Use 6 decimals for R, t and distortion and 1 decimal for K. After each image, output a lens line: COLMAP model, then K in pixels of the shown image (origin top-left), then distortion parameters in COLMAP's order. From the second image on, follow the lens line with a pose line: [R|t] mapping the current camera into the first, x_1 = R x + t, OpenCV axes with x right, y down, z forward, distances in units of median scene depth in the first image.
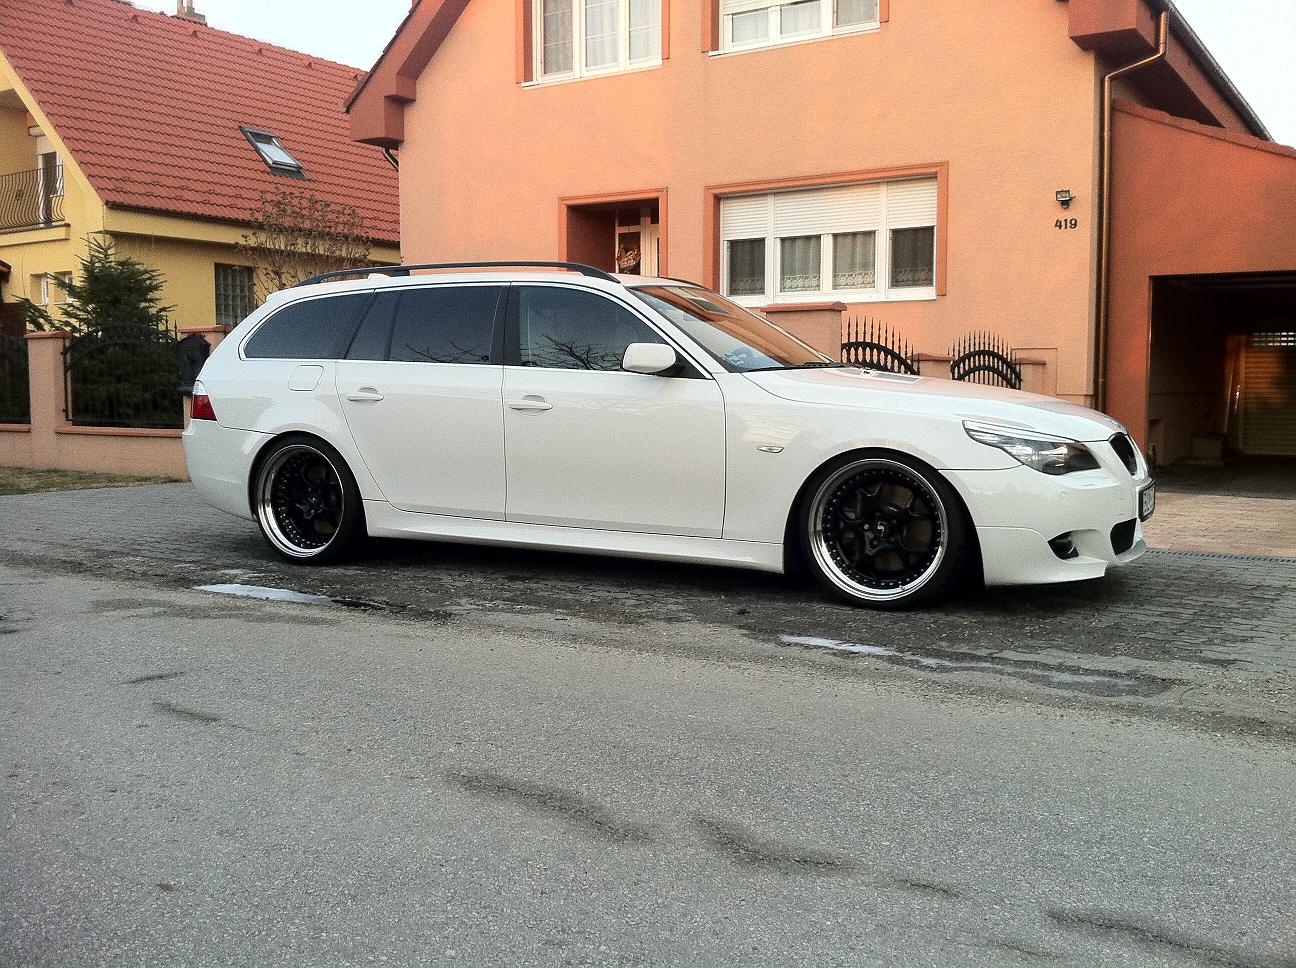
lens RADIAL K [[1246.4, 0, 659.0], [0, 1246.4, 486.5], [0, 0, 1]] dist [0.111624, -0.401390]
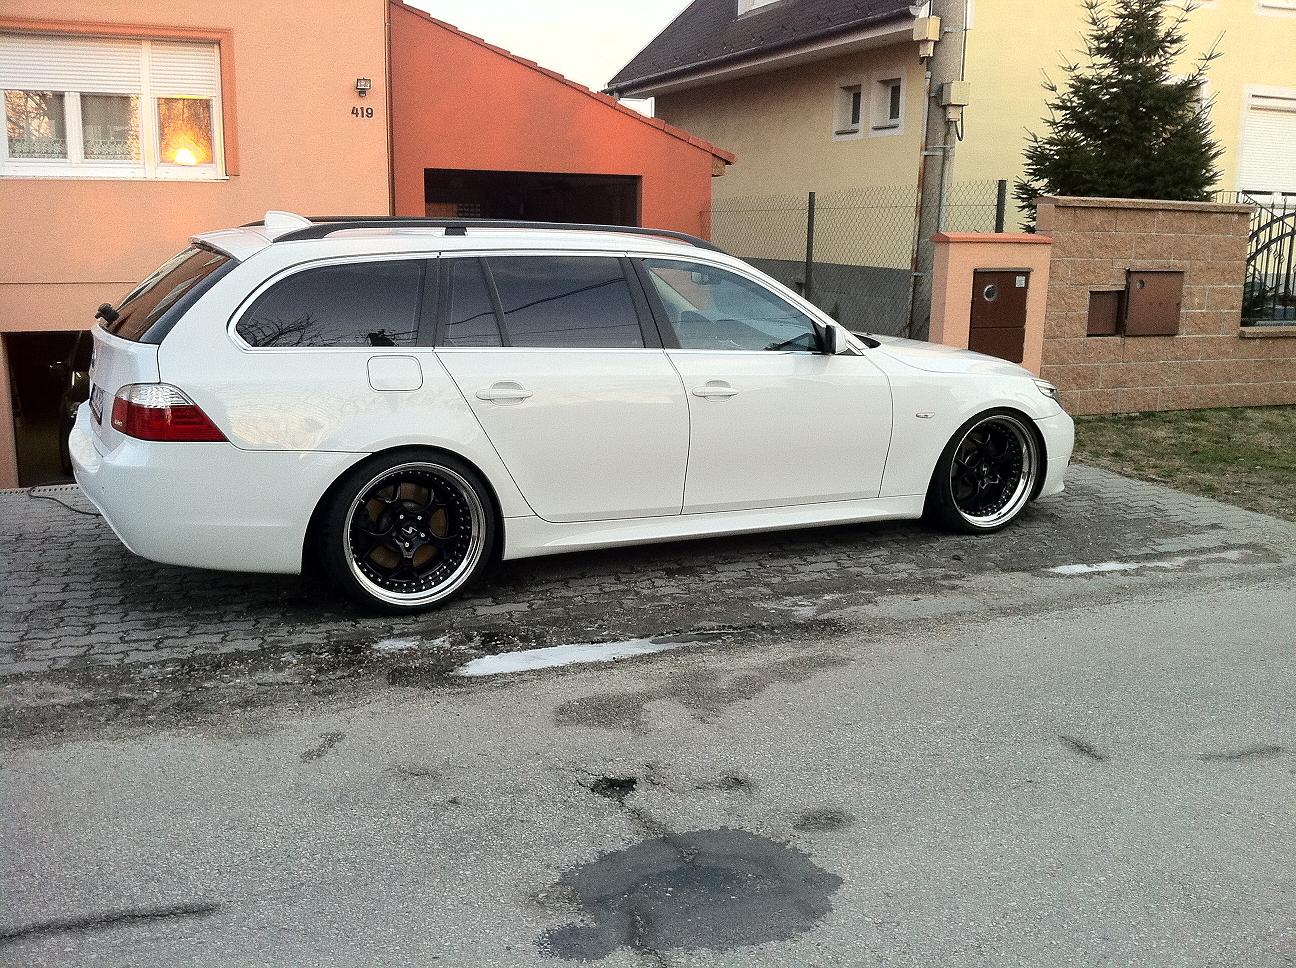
lens RADIAL K [[1227.6, 0, 649.3], [0, 1227.6, 493.3], [0, 0, 1]] dist [0.072829, -0.251592]
pose [[0.575597, -0.168781, 0.800126, -0.347924], [0.047224, 0.983695, 0.173531, -0.059583], [-0.816369, -0.062099, 0.574183, 0.189680]]
